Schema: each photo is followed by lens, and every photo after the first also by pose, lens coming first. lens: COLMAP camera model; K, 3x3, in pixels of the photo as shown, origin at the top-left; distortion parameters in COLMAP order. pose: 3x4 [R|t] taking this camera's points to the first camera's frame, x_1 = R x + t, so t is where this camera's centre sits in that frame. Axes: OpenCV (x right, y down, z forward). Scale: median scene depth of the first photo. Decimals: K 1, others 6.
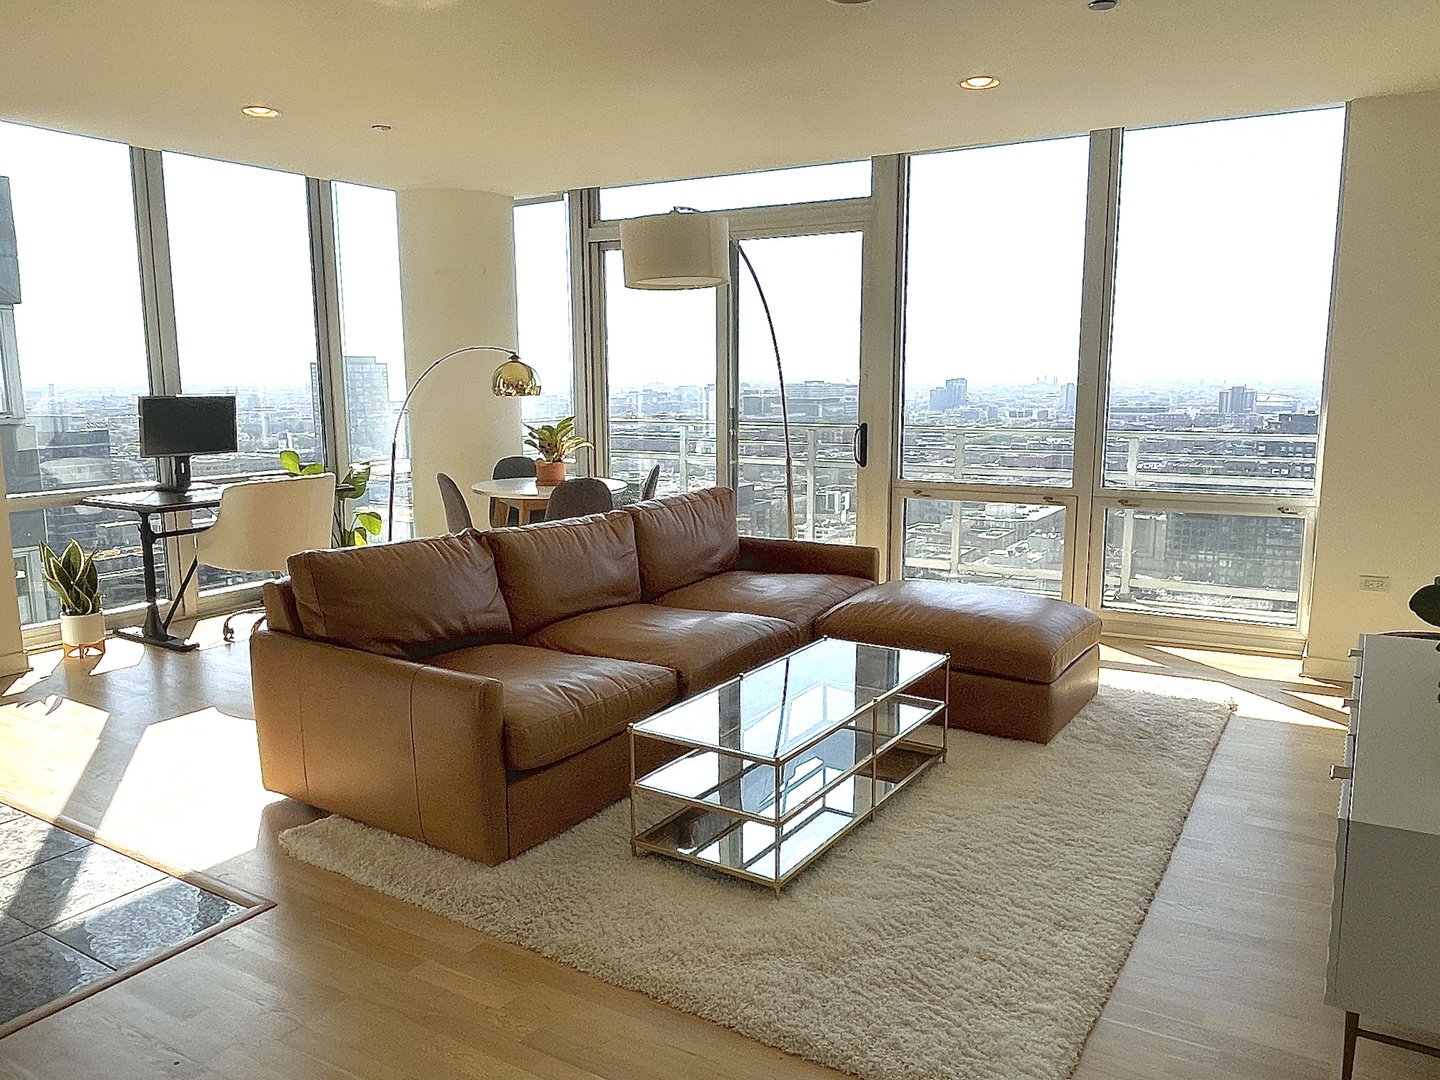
lens RADIAL K [[1064.0, 0, 725.1], [0, 1064.0, 543.0], [0, 0, 1]] dist [0.059975, -0.201506]
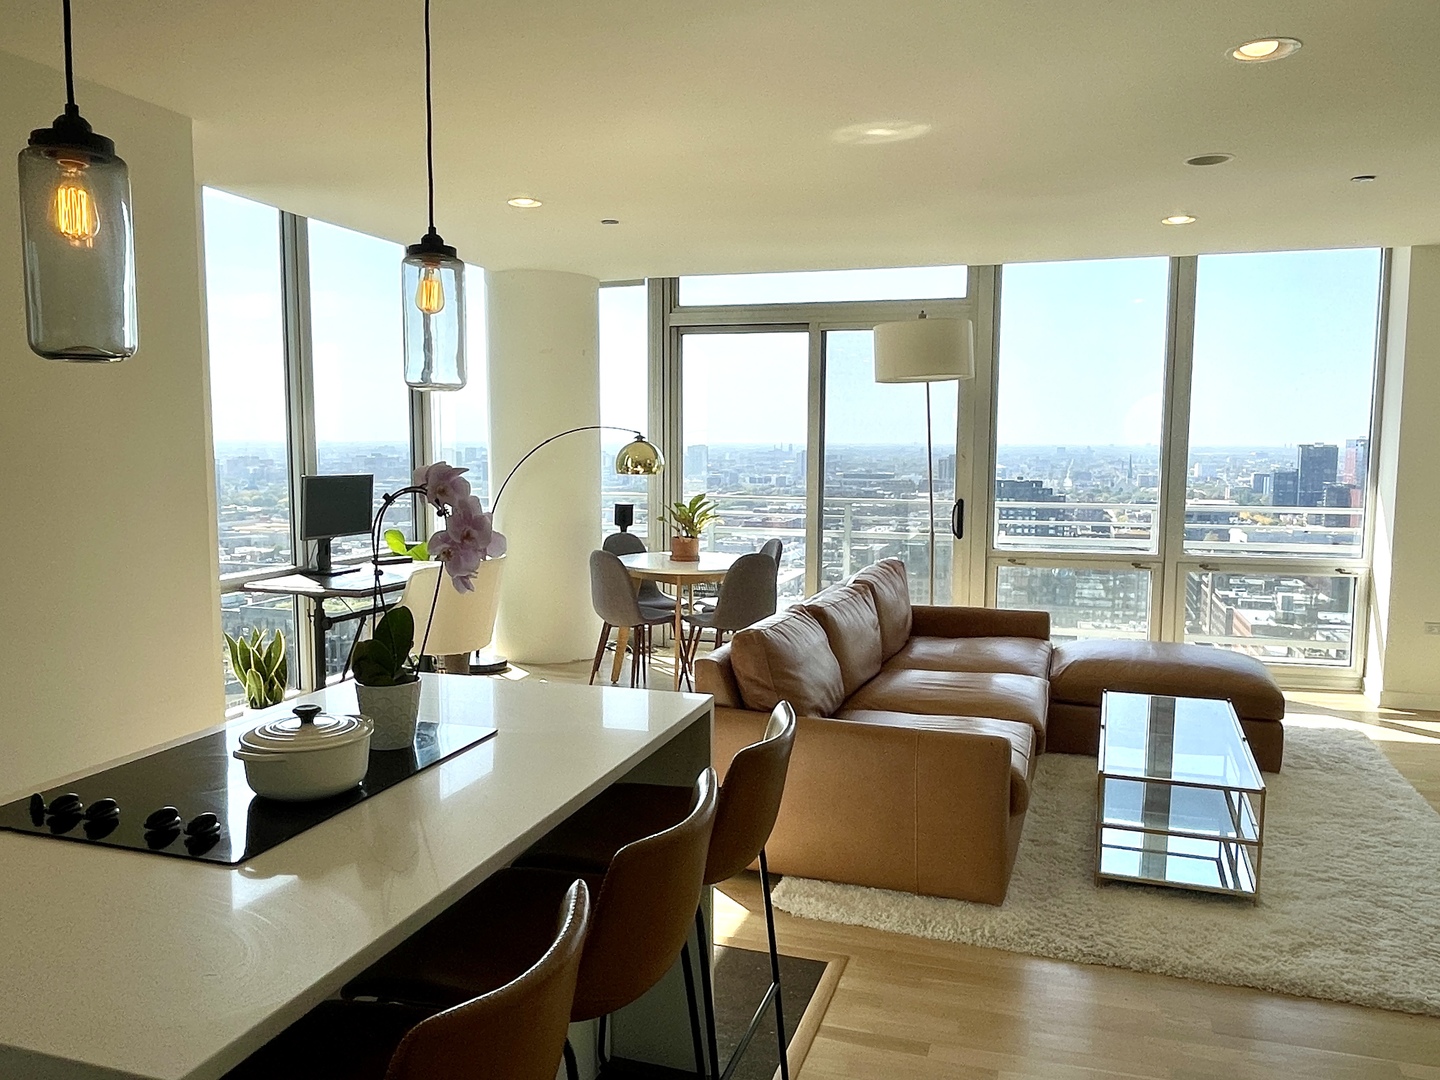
lens RADIAL K [[1085.6, 0, 725.7], [0, 1085.6, 552.2], [0, 0, 1]] dist [0.004046, -0.013889]
pose [[0.971996, -0.015603, 0.234478, -0.388742], [0.028182, 0.998332, -0.050390, -0.008924], [-0.233300, 0.055587, 0.970815, -0.030647]]
